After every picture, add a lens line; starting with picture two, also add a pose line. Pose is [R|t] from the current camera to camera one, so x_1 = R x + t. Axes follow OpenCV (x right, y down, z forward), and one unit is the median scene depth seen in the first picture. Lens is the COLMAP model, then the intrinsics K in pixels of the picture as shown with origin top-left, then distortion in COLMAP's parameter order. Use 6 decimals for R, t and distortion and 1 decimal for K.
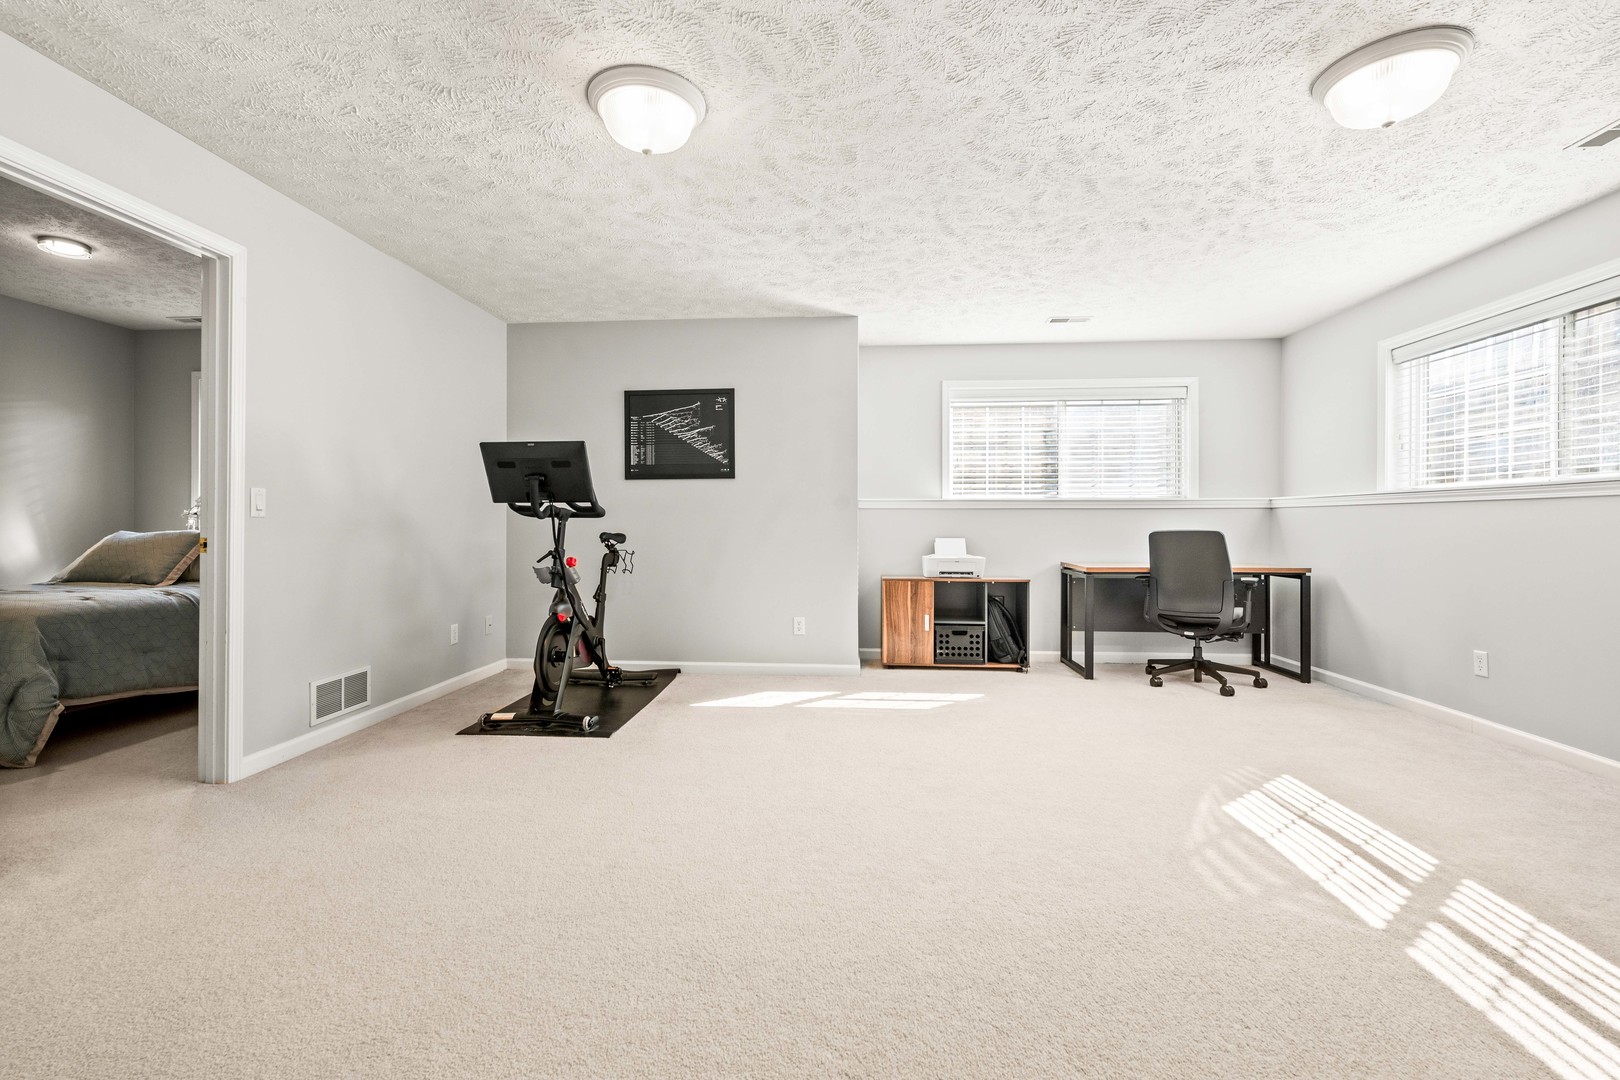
lens RADIAL K [[724.8, 0, 807.3], [0, 724.8, 519.6], [0, 0, 1]] dist [-0.000173, -0.000709]
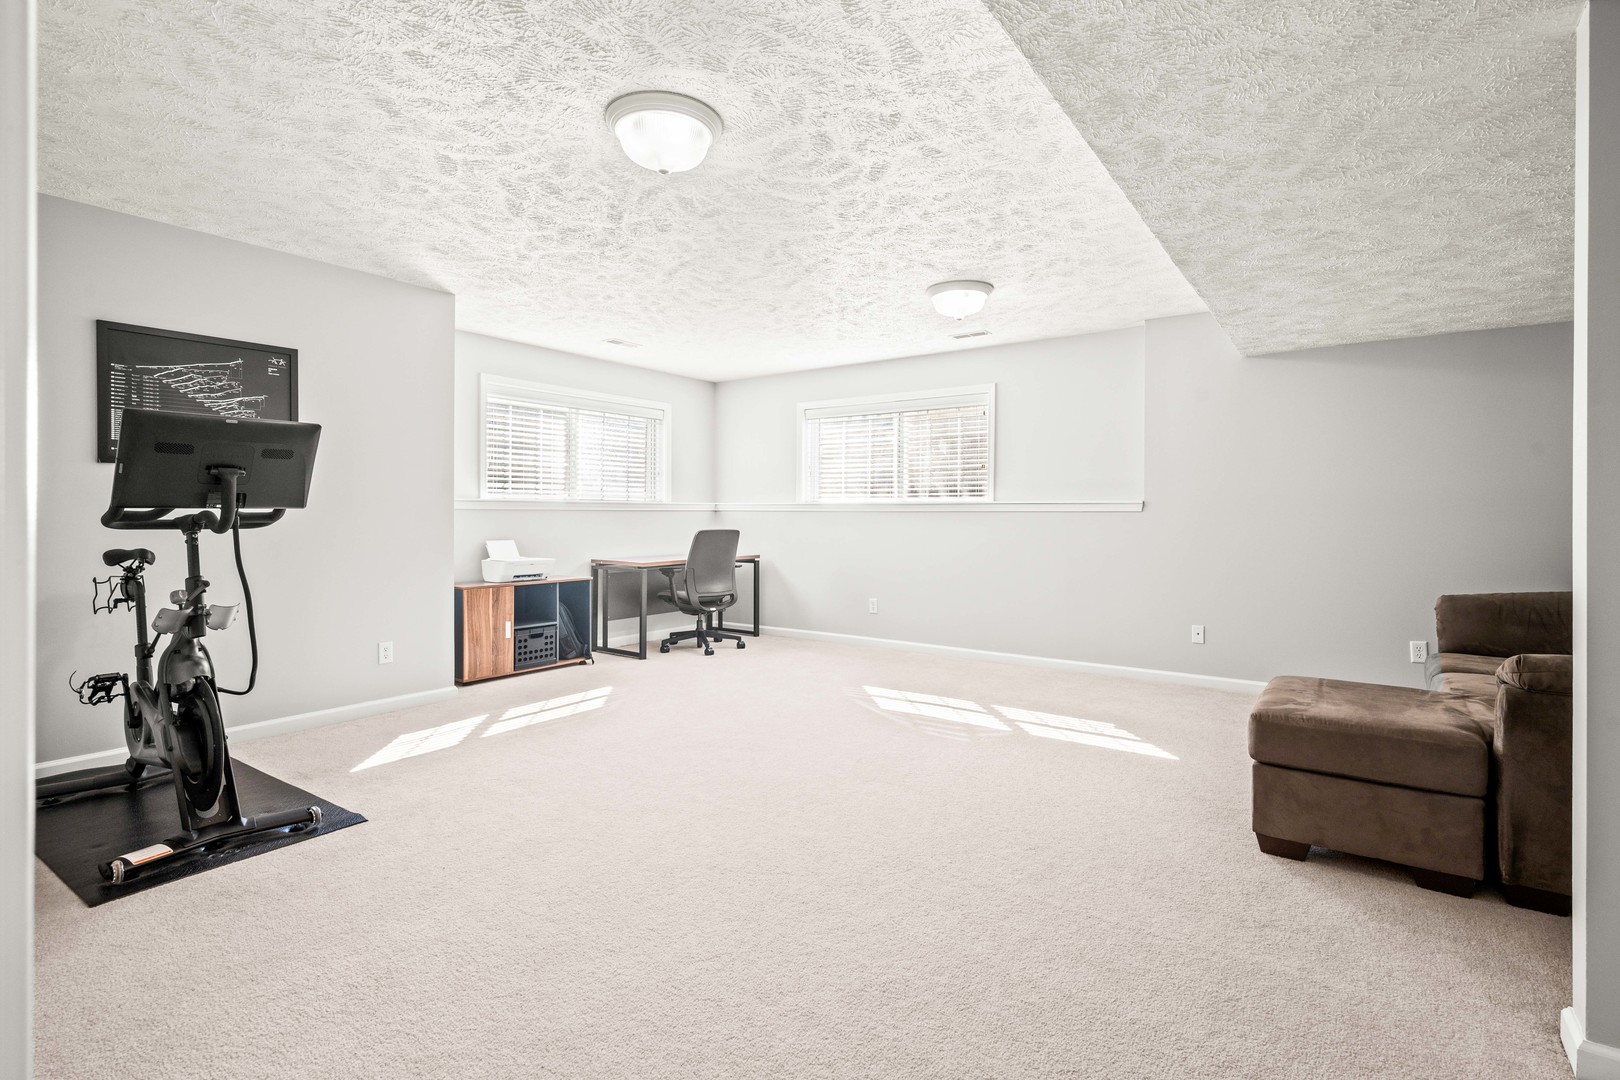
lens RADIAL K [[779.8, 0, 808.8], [0, 779.8, 514.0], [0, 0, 1]] dist [0.001605, 0.000453]
pose [[0.512066, 0.000582, 0.858946, -0.522687], [-0.007676, 0.999963, 0.003898, -0.018364], [-0.858912, -0.008589, 0.512051, 0.130955]]
